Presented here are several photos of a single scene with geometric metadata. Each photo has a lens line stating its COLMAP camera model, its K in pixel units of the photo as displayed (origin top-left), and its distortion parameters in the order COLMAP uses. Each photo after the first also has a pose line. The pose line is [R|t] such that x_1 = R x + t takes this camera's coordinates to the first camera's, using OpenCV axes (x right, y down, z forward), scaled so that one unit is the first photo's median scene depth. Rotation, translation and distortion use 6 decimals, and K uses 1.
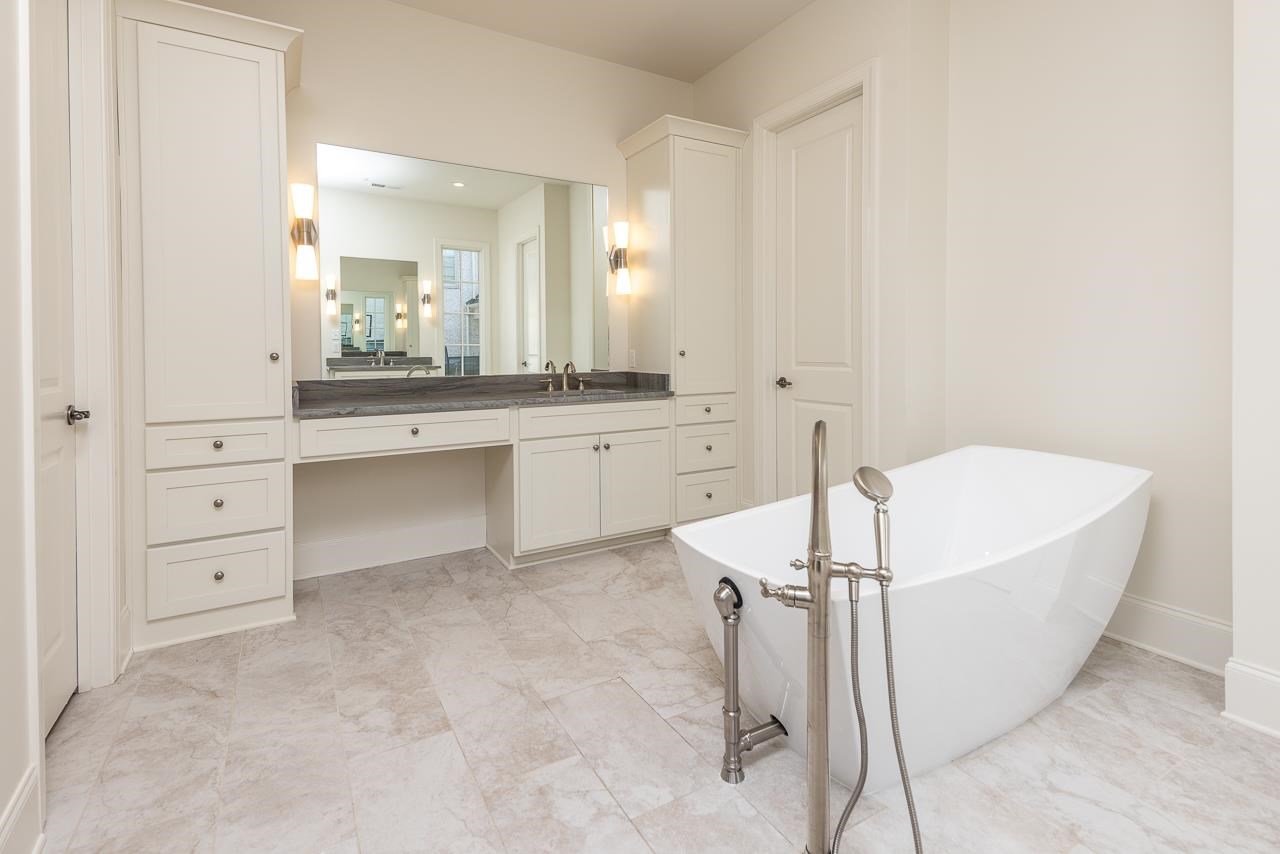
lens RADIAL K [[607.2, 0, 639.4], [0, 607.2, 362.5], [0, 0, 1]] dist [0.028702, -0.000275]
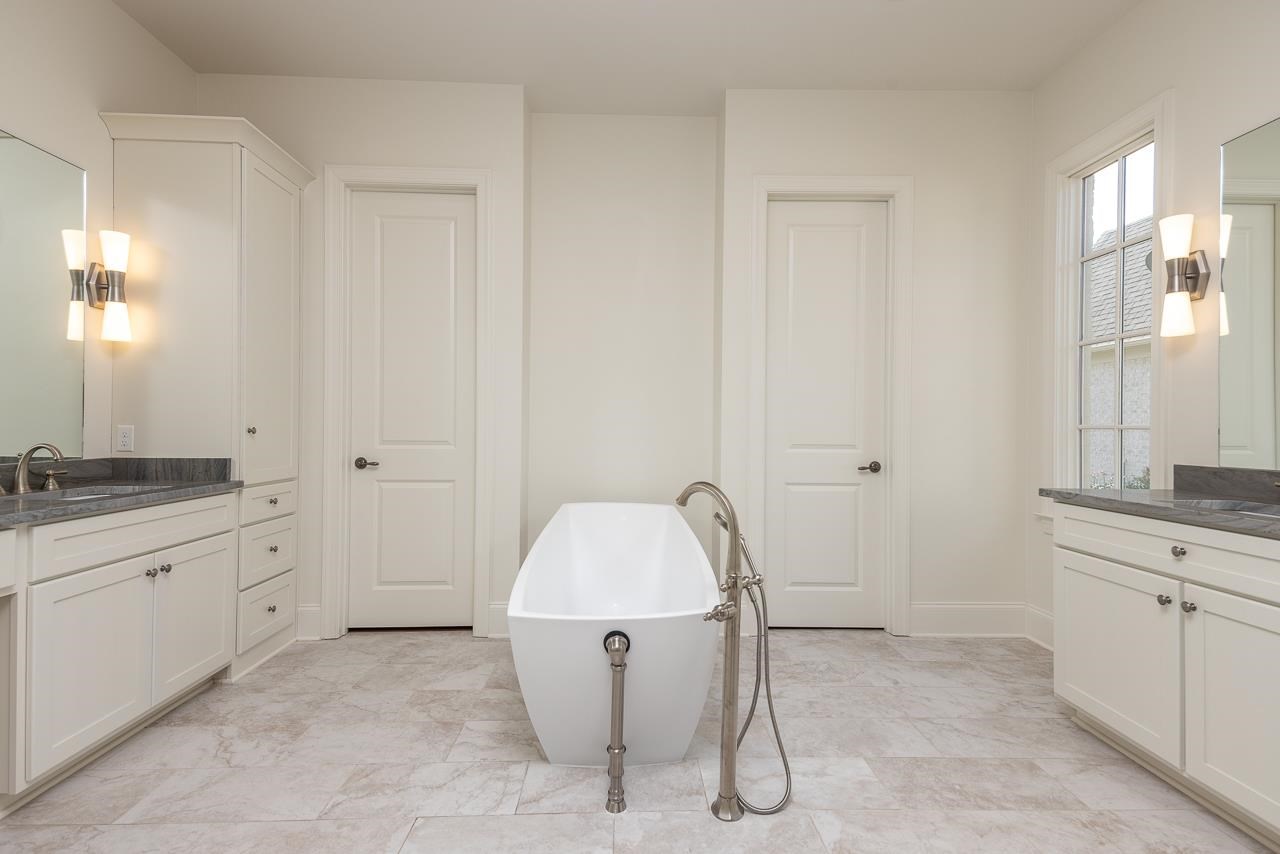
lens RADIAL K [[611.1, 0, 640.0], [0, 611.1, 427.0], [0, 0, 1]] dist [0.027082, -0.000610]
pose [[0.474221, 0.010074, 0.880348, -0.384778], [0.011860, 0.999771, -0.017830, -0.000213], [-0.880326, 0.018896, 0.473993, 0.193564]]
